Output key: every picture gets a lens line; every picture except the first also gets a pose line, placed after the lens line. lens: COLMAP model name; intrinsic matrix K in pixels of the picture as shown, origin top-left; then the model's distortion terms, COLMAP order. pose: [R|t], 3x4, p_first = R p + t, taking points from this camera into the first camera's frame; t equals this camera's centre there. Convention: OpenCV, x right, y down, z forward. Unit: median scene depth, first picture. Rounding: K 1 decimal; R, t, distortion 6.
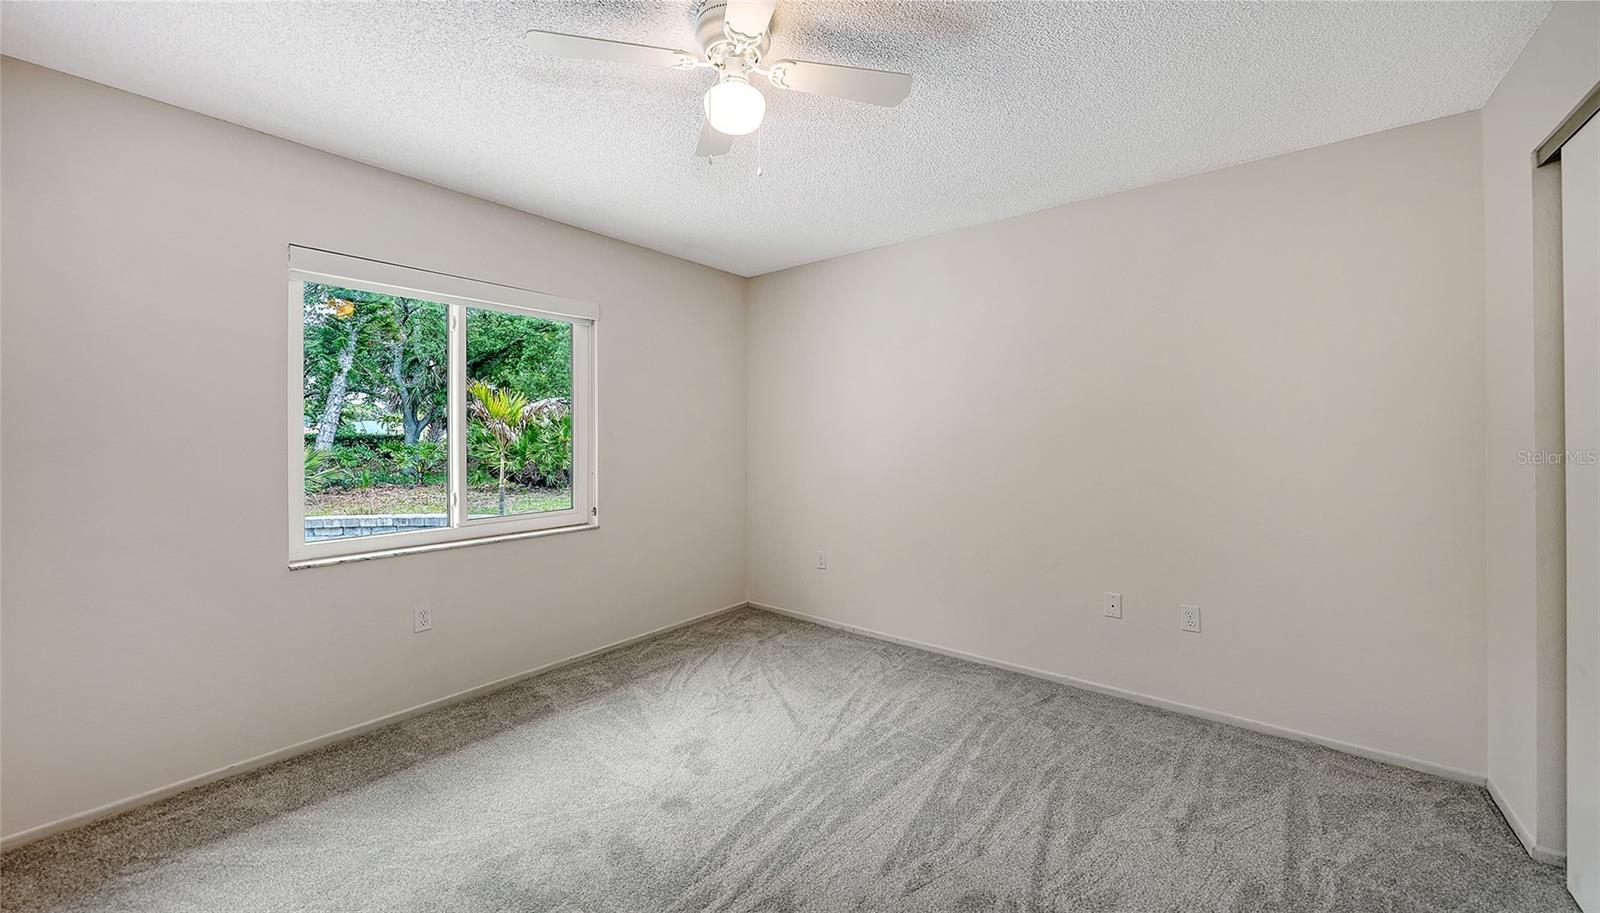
lens RADIAL K [[561.7, 0, 810.2], [0, 561.7, 445.2], [0, 0, 1]] dist [0.000656, 0.000139]
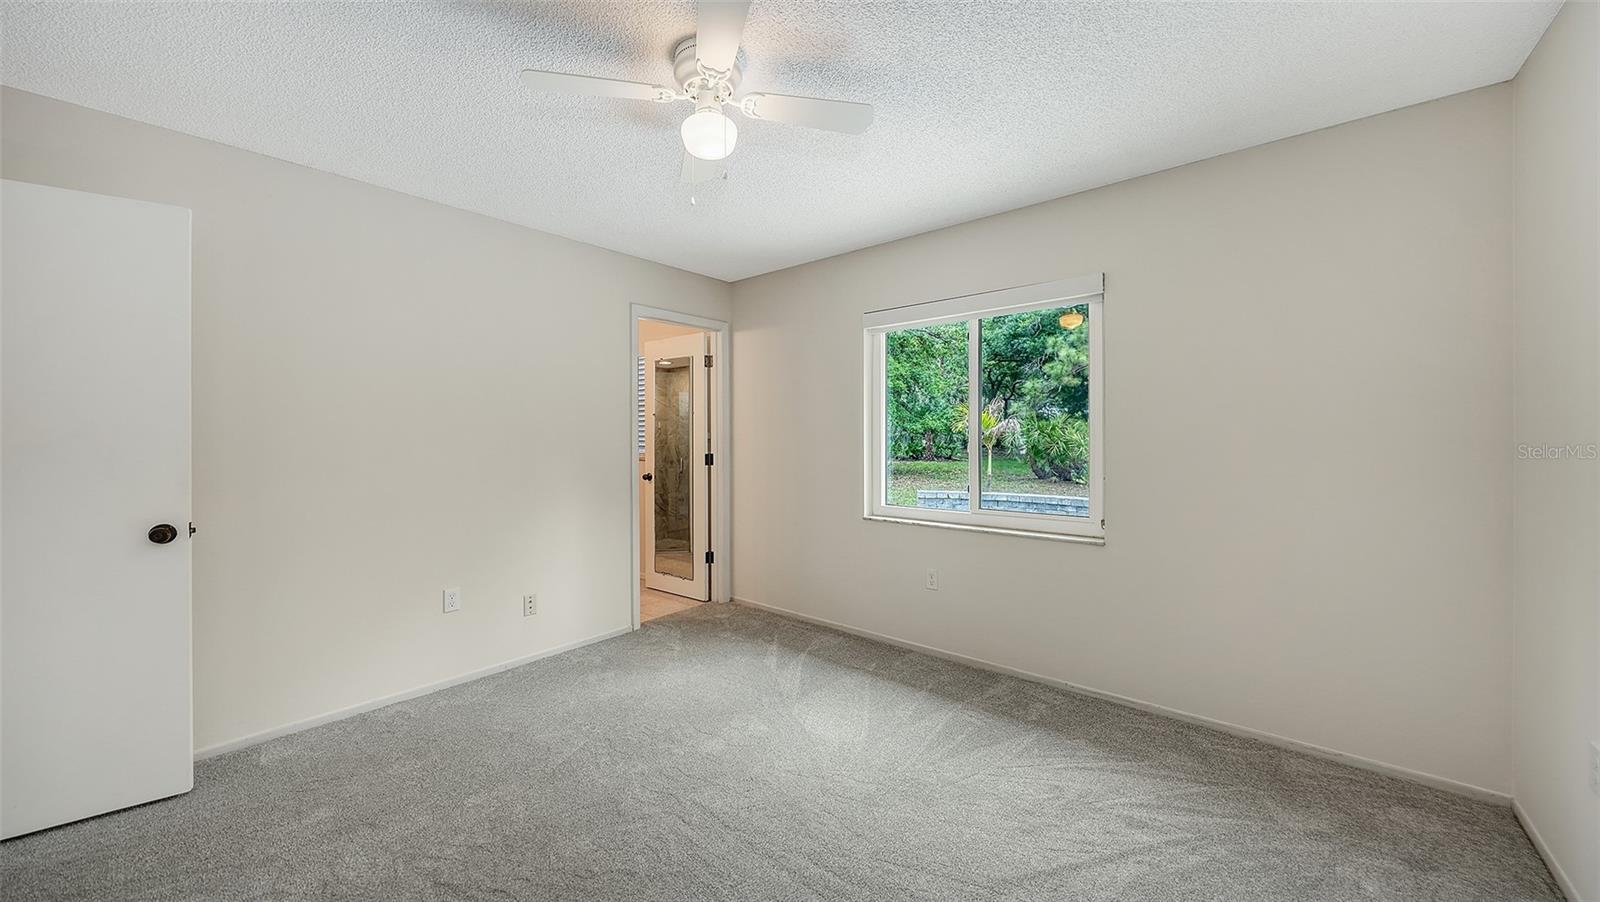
lens RADIAL K [[561.7, 0, 784.3], [0, 561.7, 448.1], [0, 0, 1]] dist [0.000656, 0.000139]
pose [[-0.022983, 0.022074, -0.999492, 0.514863], [-0.009545, 0.999706, 0.022298, -0.010434], [0.999690, 0.010052, -0.022765, 0.628336]]
